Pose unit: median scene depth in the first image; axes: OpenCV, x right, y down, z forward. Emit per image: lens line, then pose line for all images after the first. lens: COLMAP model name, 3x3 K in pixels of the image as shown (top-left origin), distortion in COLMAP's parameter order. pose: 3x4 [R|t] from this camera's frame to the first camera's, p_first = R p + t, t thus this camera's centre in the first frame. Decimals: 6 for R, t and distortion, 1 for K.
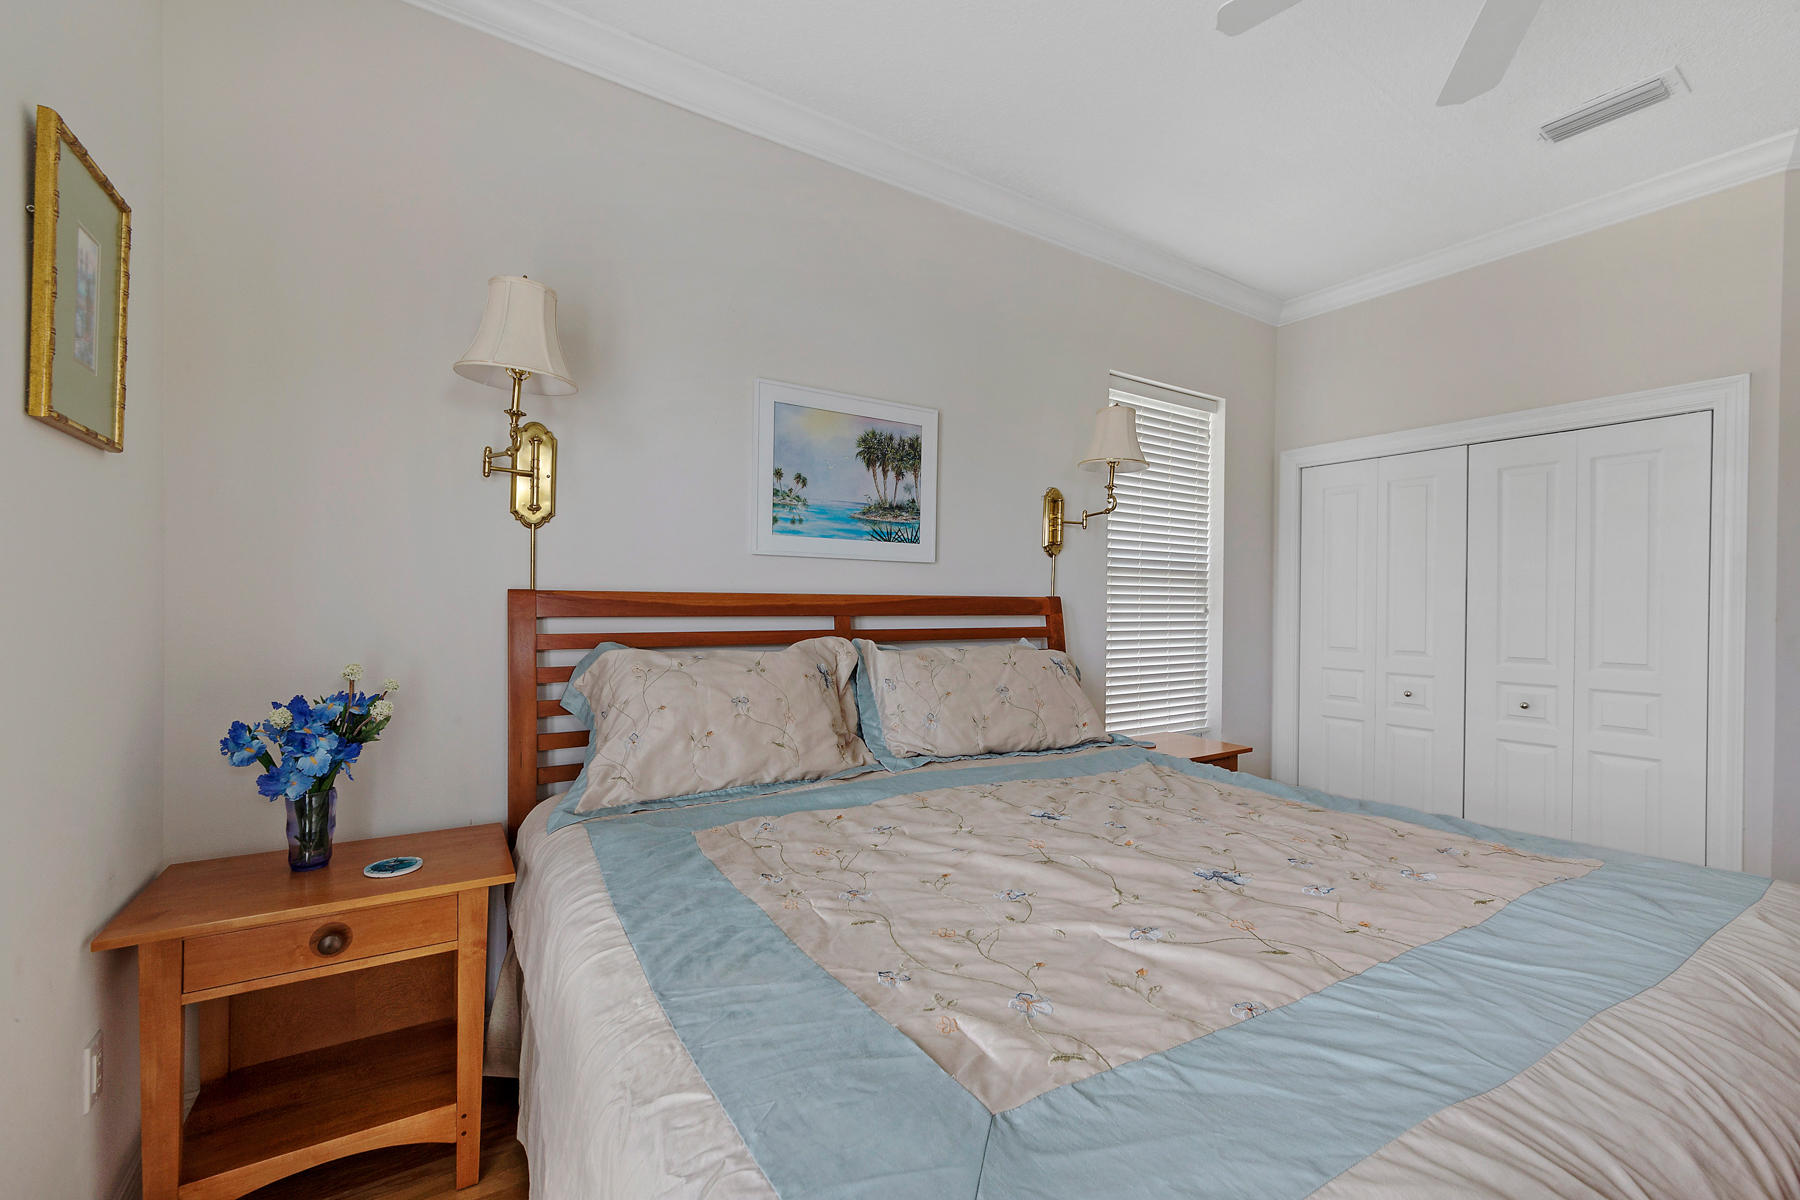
lens RADIAL K [[724.9, 0, 894.3], [0, 724.9, 604.7], [0, 0, 1]] dist [-0.002217, 0.000265]
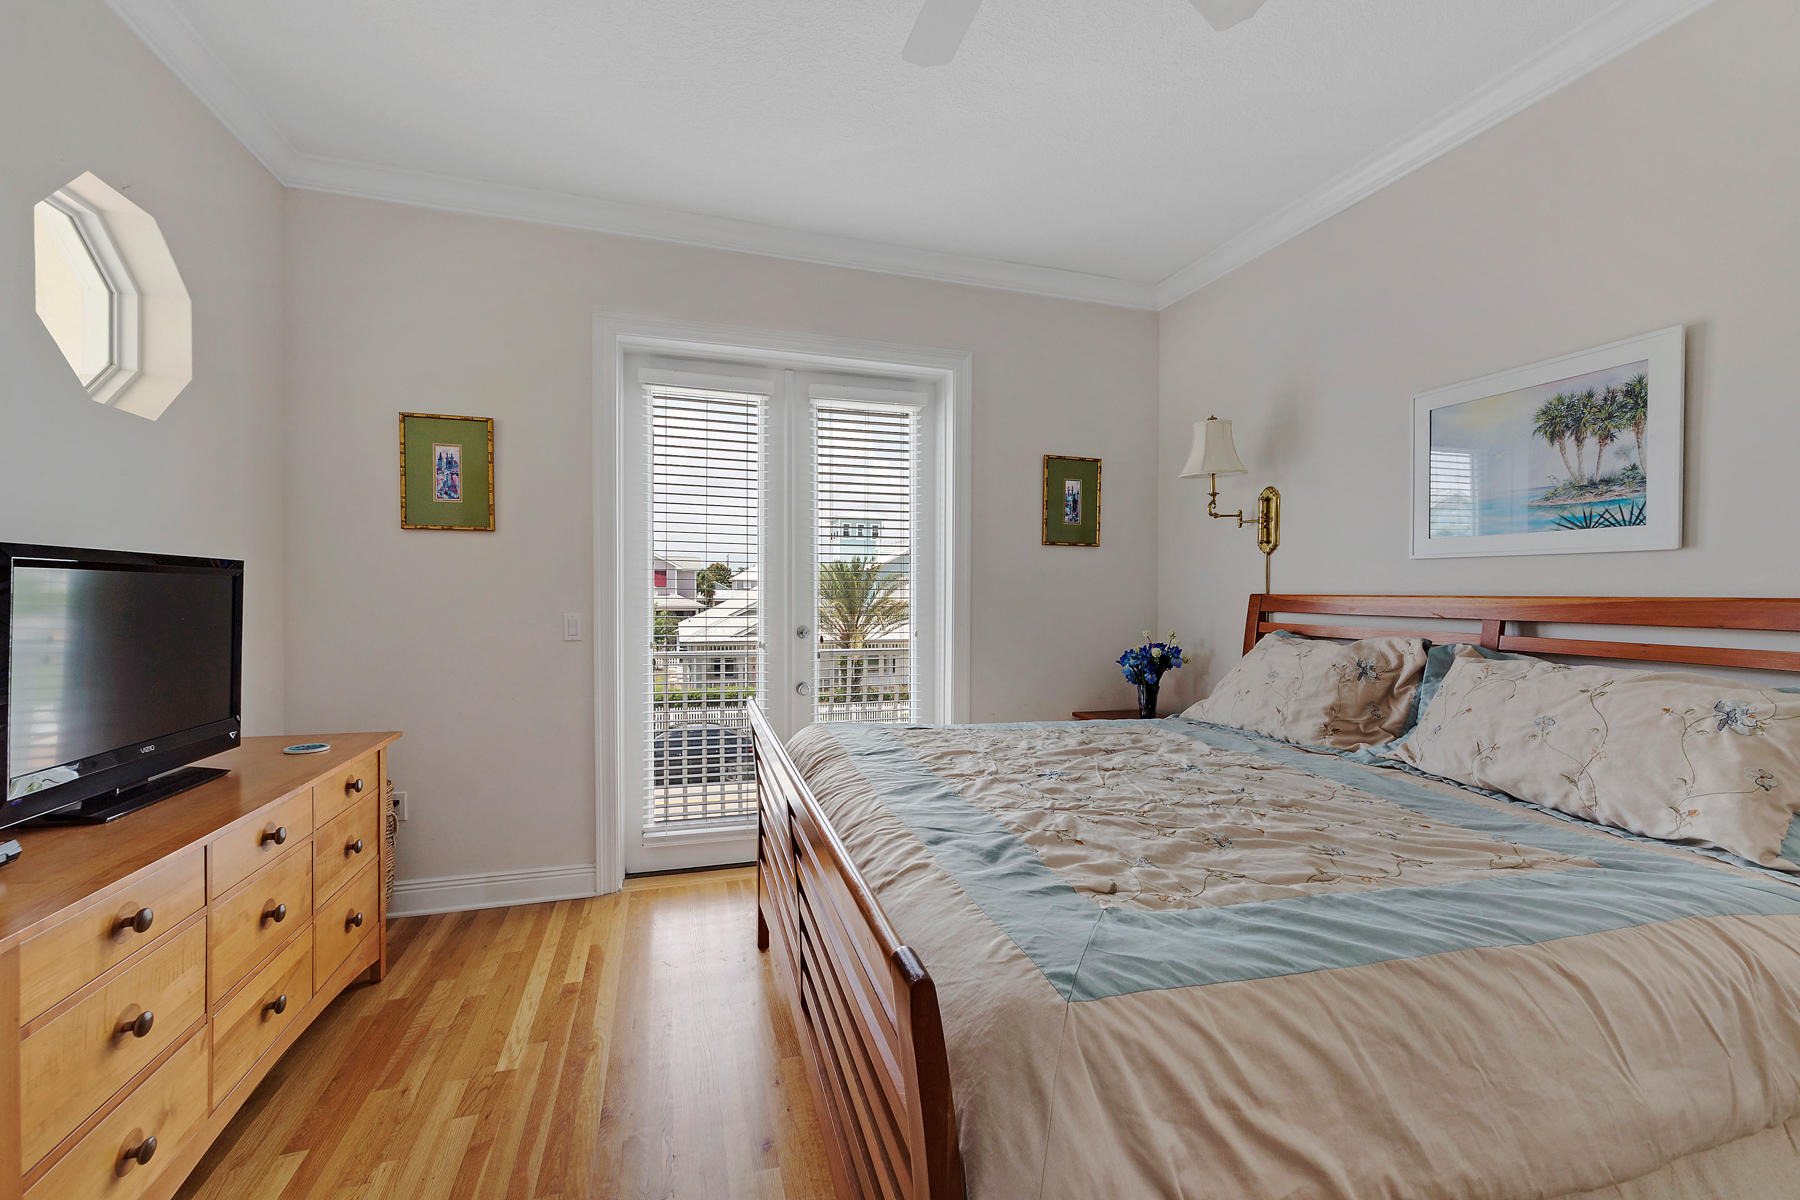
lens RADIAL K [[724.9, 0, 896.6], [0, 724.9, 596.5], [0, 0, 1]] dist [-0.002217, 0.000265]
pose [[-0.253623, -0.004445, -0.967293, 0.933194], [-0.013253, 0.999912, -0.001120, -0.002924], [0.967212, 0.012536, -0.253660, 0.480028]]
